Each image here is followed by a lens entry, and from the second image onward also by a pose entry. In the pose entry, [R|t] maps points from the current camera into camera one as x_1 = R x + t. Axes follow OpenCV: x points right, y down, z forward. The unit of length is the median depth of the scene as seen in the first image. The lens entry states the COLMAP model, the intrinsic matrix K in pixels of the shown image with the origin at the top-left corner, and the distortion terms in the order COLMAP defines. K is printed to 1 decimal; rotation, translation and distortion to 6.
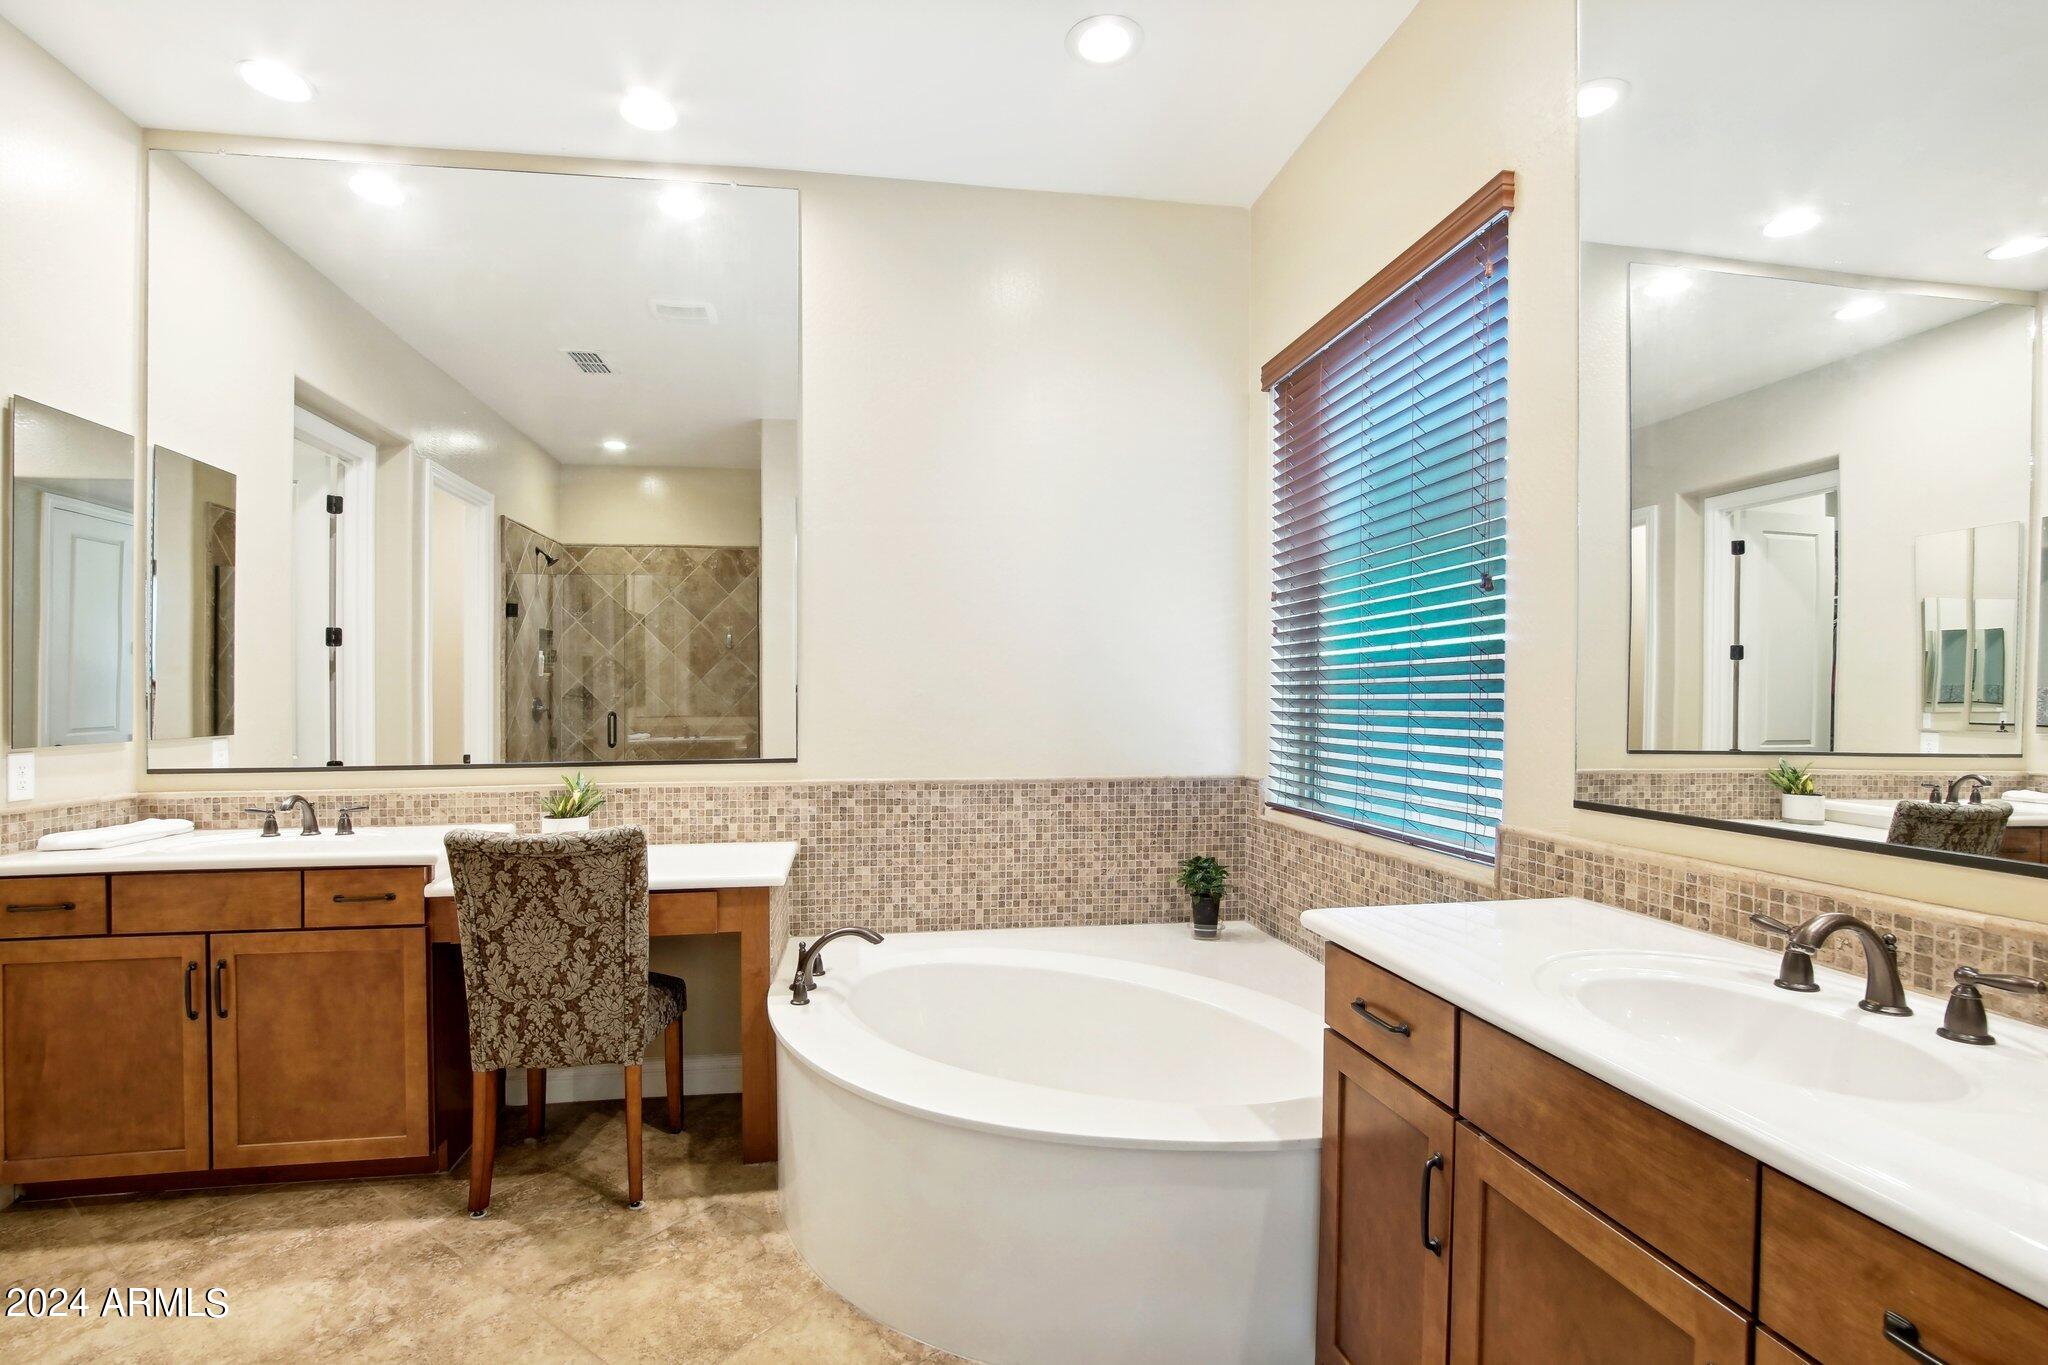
lens RADIAL K [[938.1, 0, 1010.0], [0, 938.1, 705.7], [0, 0, 1]] dist [-0.025424, 0.000244]
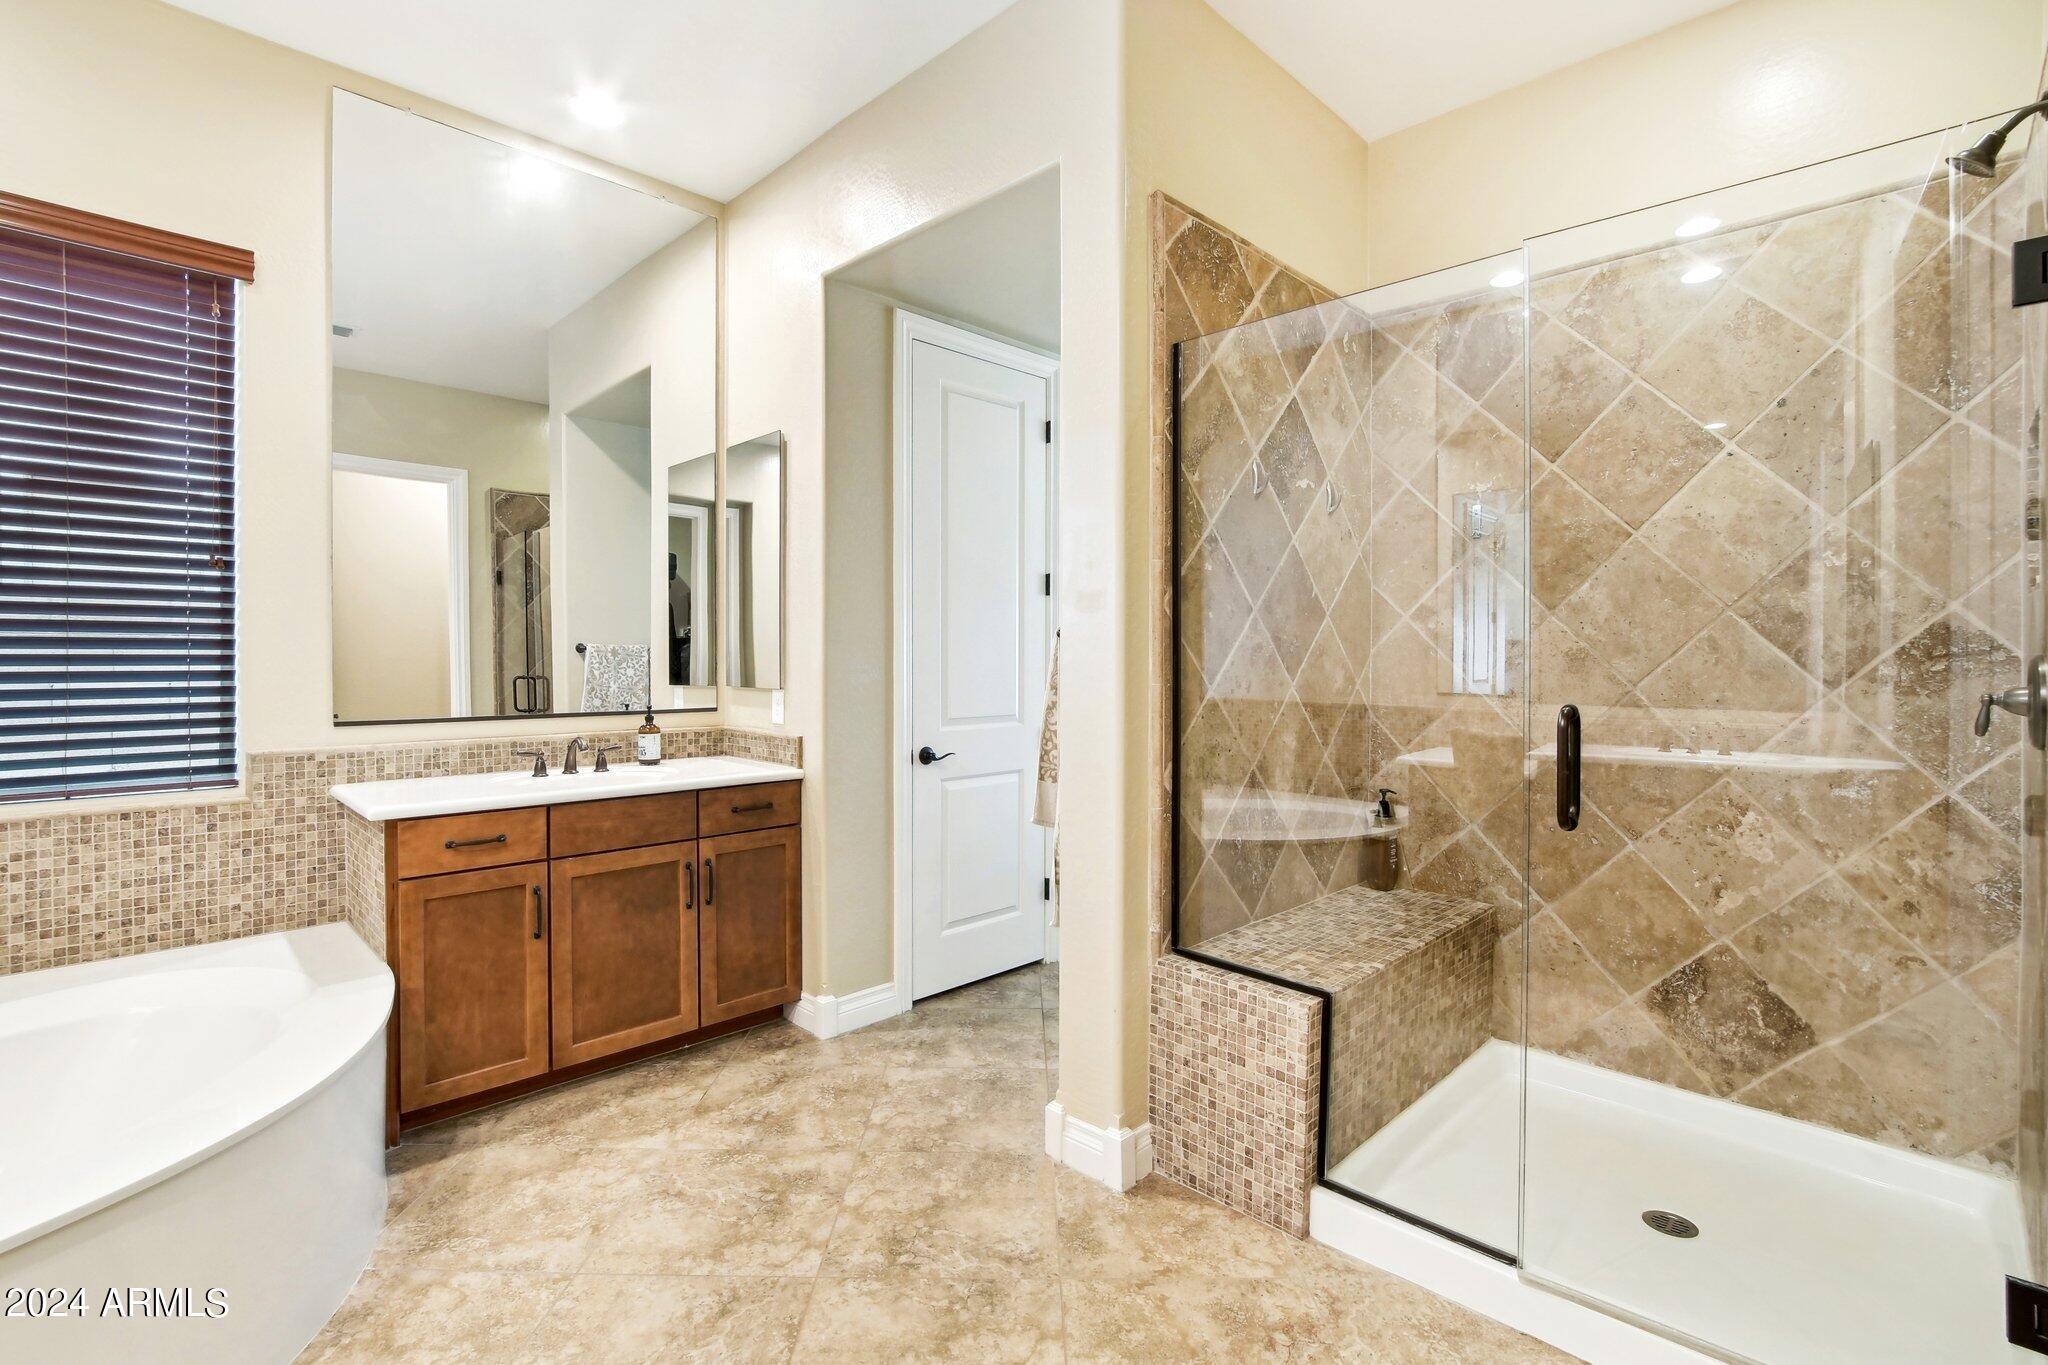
lens RADIAL K [[938.1, 0, 1024.9], [0, 938.1, 676.3], [0, 0, 1]] dist [-0.025424, 0.000244]
pose [[-0.584509, -0.013346, 0.811278, -1.392214], [0.007186, 0.999740, 0.021624, 0.002125], [-0.811356, 0.018469, -0.584261, 1.044888]]
